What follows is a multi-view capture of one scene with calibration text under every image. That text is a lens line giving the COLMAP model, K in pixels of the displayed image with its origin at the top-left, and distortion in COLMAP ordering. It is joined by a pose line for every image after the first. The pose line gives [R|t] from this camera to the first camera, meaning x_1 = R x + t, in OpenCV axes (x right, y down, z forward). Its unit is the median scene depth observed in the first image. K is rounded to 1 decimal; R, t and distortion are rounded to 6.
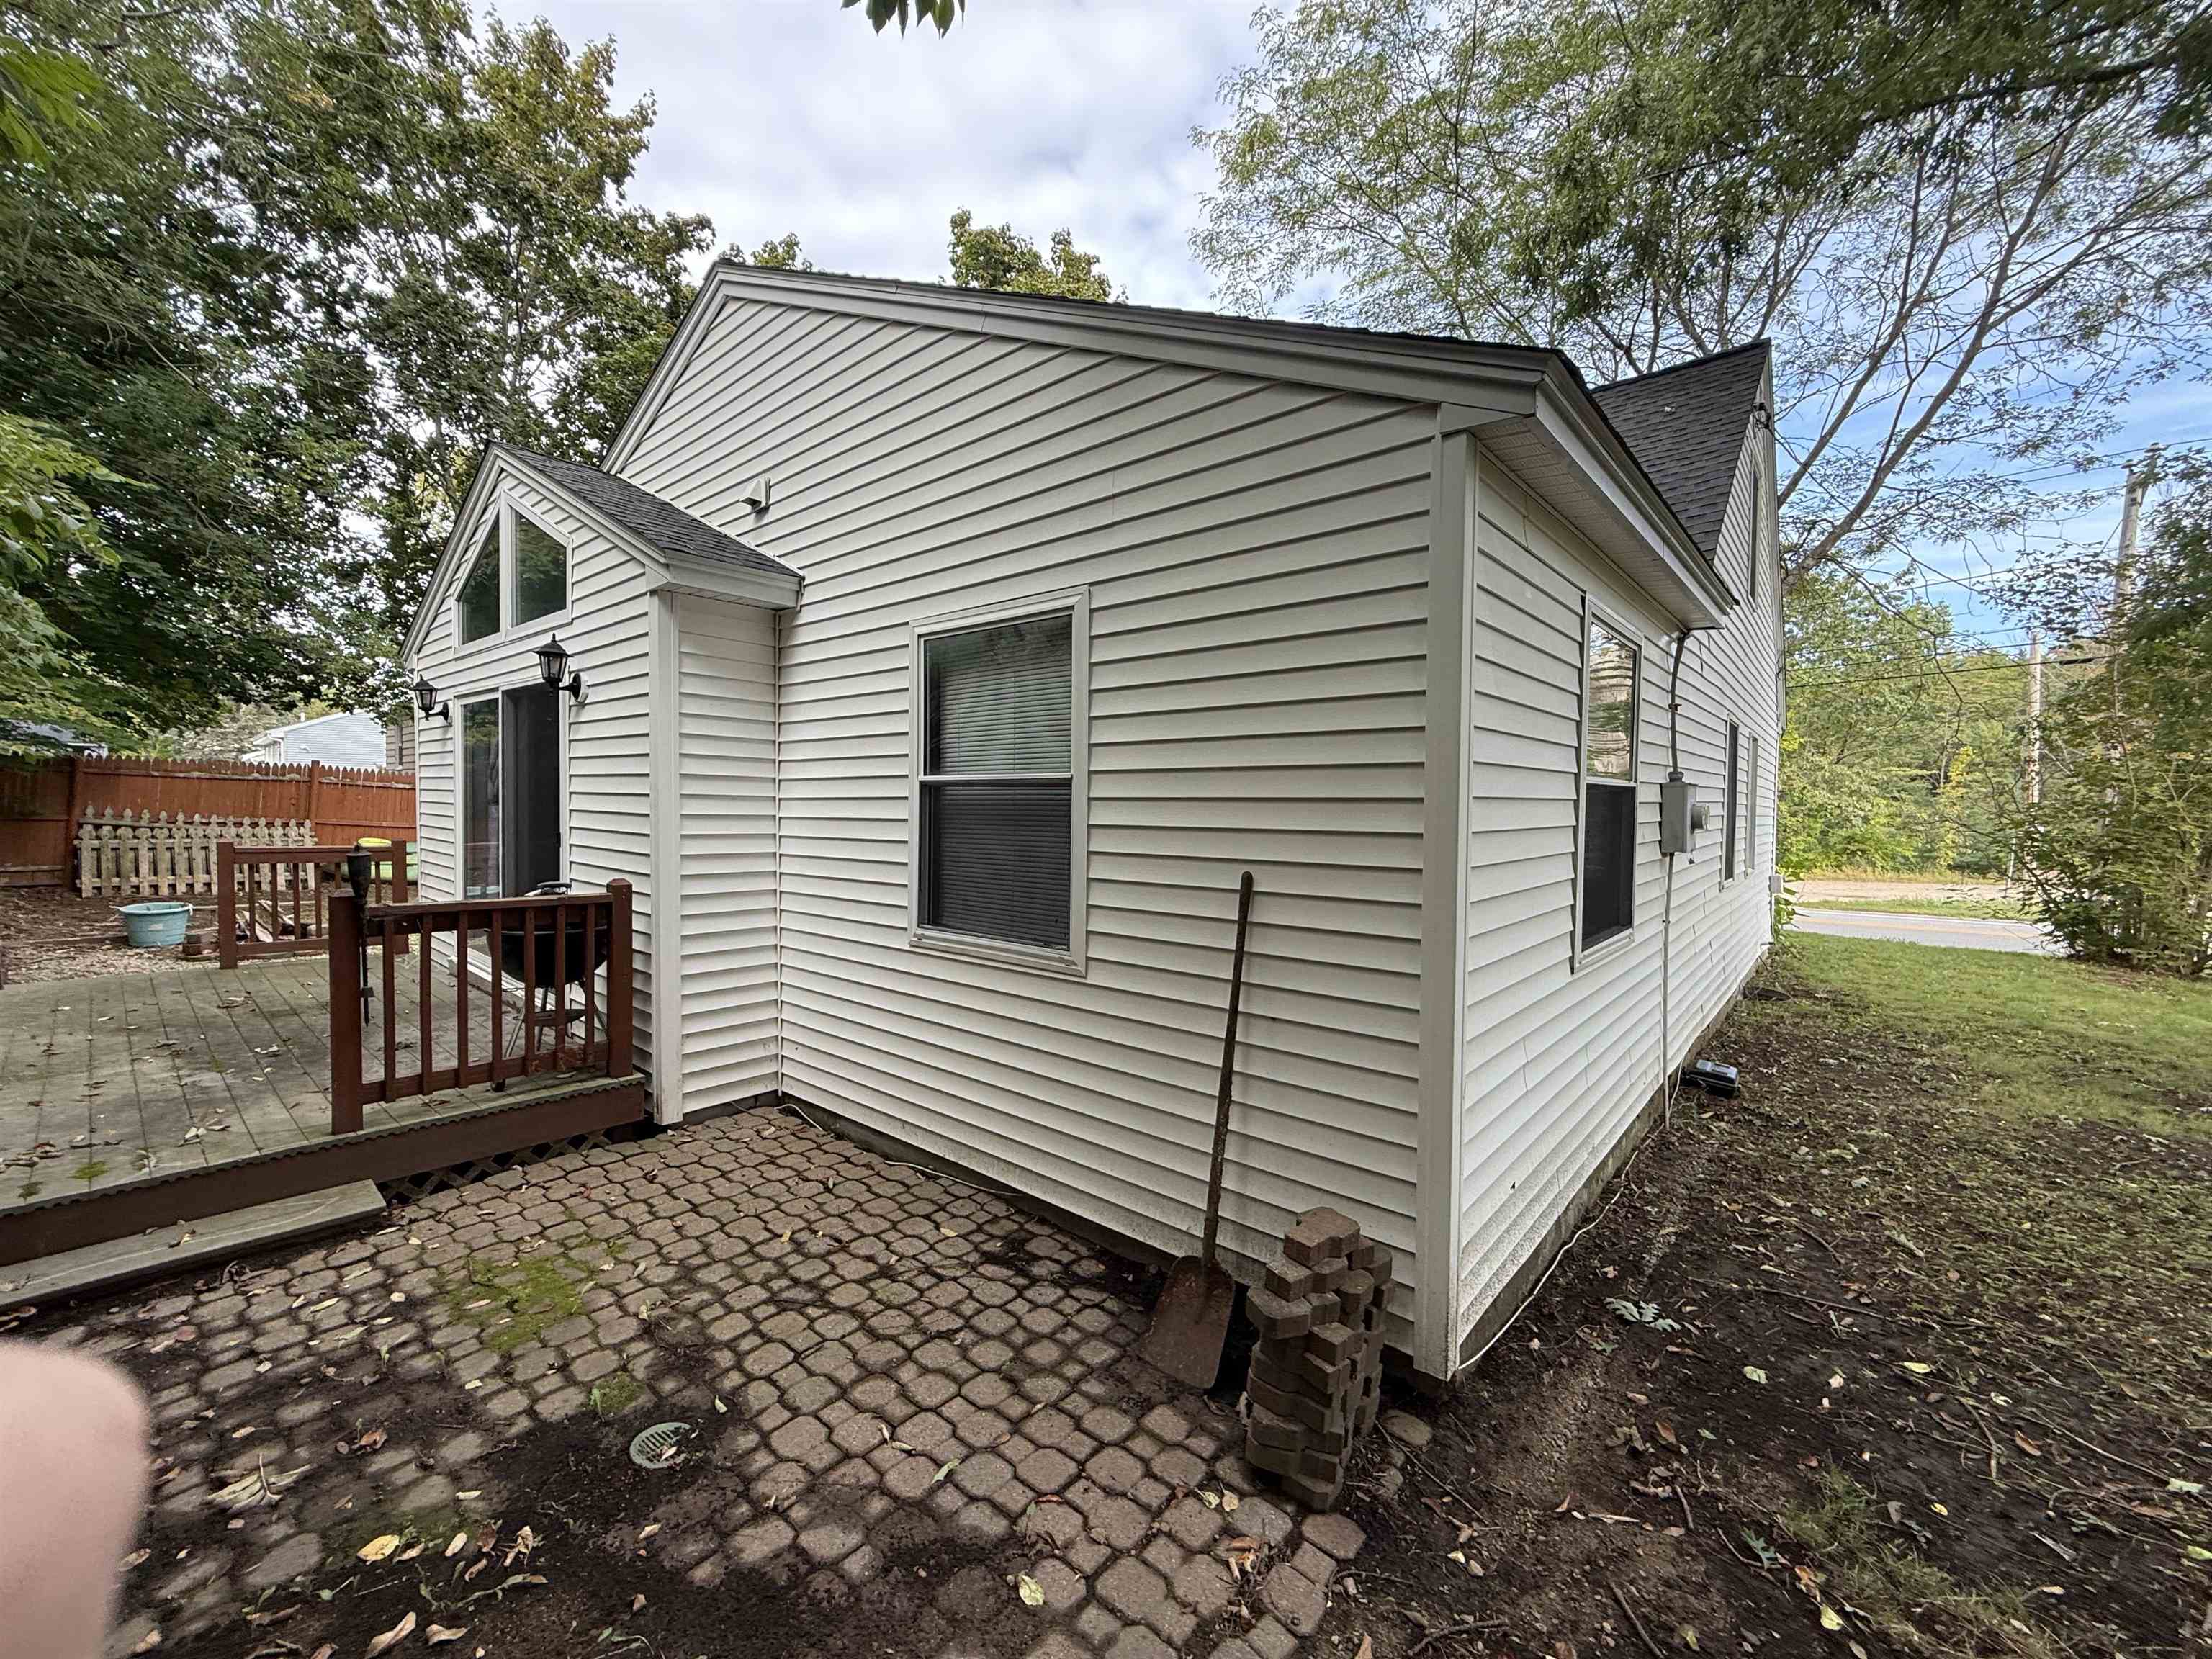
lens RADIAL K [[878.5, 0, 1103.8], [0, 878.5, 830.2], [0, 0, 1]] dist [0.000400, 0.000122]
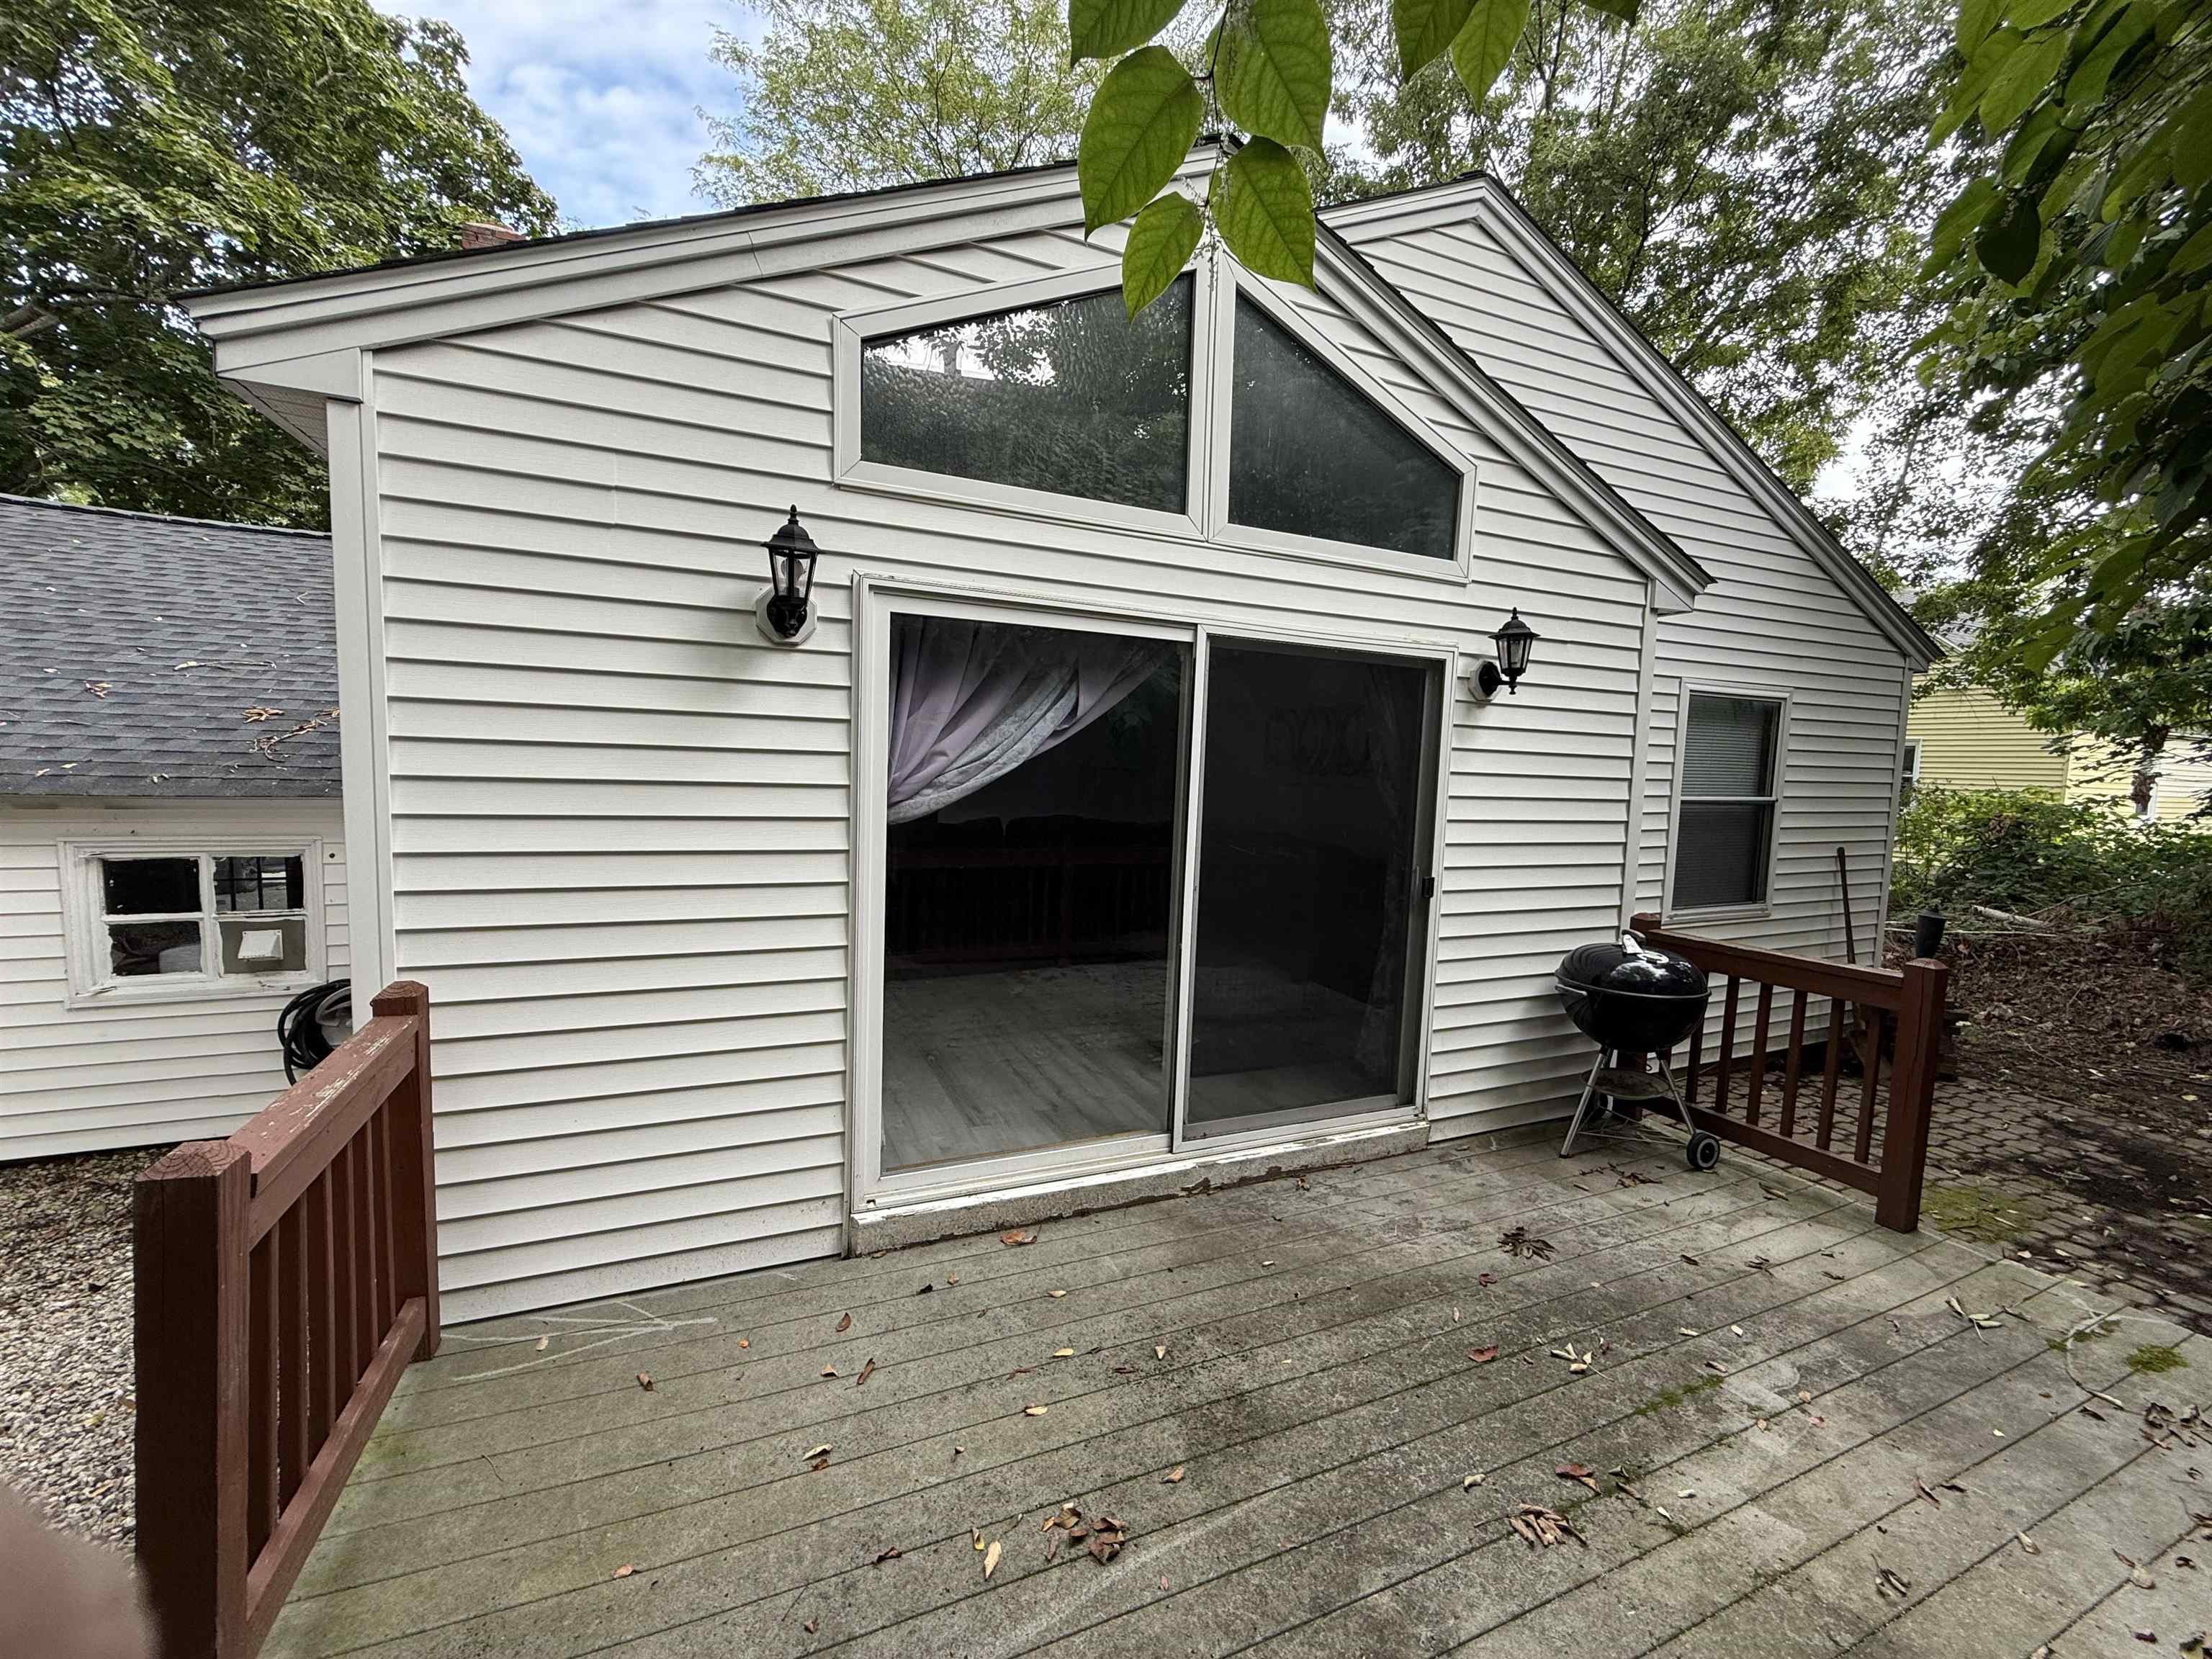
lens RADIAL K [[878.5, 0, 1104.1], [0, 878.5, 820.9], [0, 0, 1]] dist [0.000400, 0.000122]
pose [[0.425693, -0.065184, 0.902517, -2.668279], [0.003476, 0.997512, 0.070406, -0.181755], [-0.904861, -0.026834, 0.424861, 1.829259]]
